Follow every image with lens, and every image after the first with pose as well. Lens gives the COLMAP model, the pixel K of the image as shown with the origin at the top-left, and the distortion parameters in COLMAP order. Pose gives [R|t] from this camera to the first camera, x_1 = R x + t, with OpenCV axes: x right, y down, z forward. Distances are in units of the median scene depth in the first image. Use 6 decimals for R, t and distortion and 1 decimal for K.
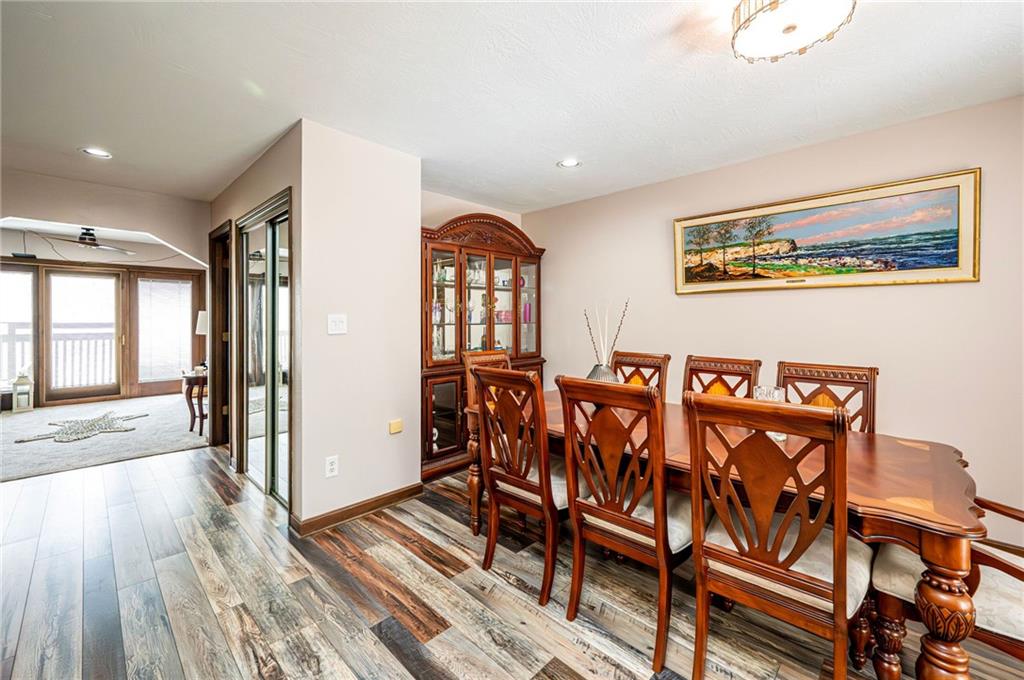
lens RADIAL K [[406.8, 0, 506.6], [0, 406.8, 321.3], [0, 0, 1]] dist [-0.008784, 0.000383]
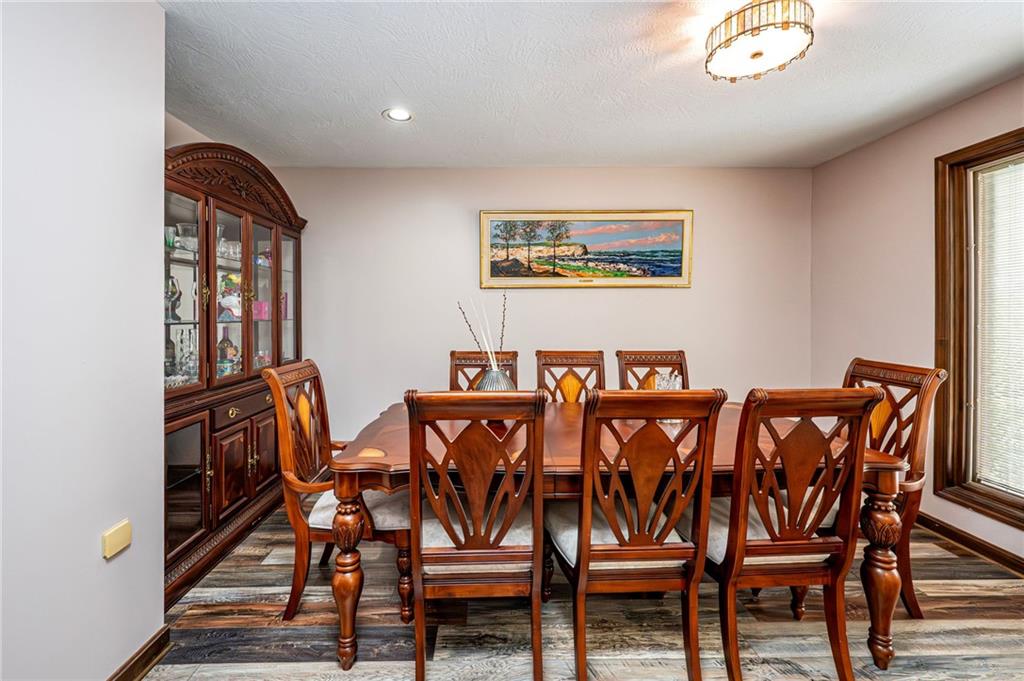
lens RADIAL K [[406.8, 0, 495.2], [0, 406.8, 314.4], [0, 0, 1]] dist [-0.008784, 0.000383]
pose [[0.705894, -0.002961, 0.708312, -0.314148], [0.007573, 0.999966, -0.003367, -0.000349], [-0.708277, 0.007741, 0.705892, 0.373841]]
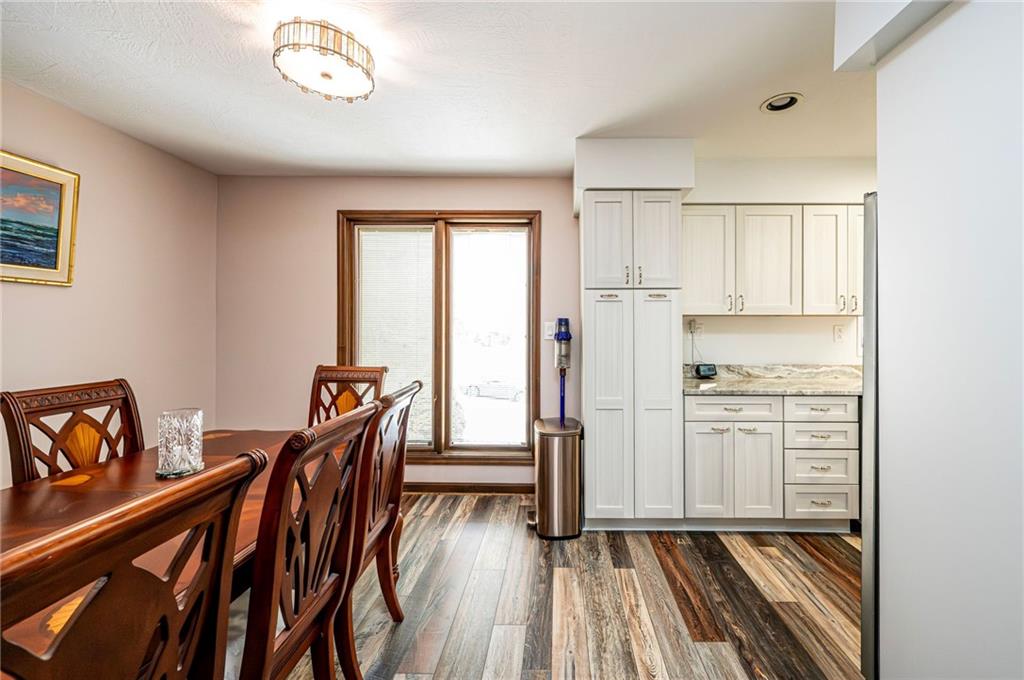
lens RADIAL K [[406.8, 0, 558.5], [0, 406.8, 328.3], [0, 0, 1]] dist [-0.008784, 0.000383]
pose [[-0.690847, -0.006792, 0.722969, -0.306248], [-0.001100, 0.999965, 0.008343, -0.005393], [-0.723000, 0.004969, -0.690830, 0.668463]]
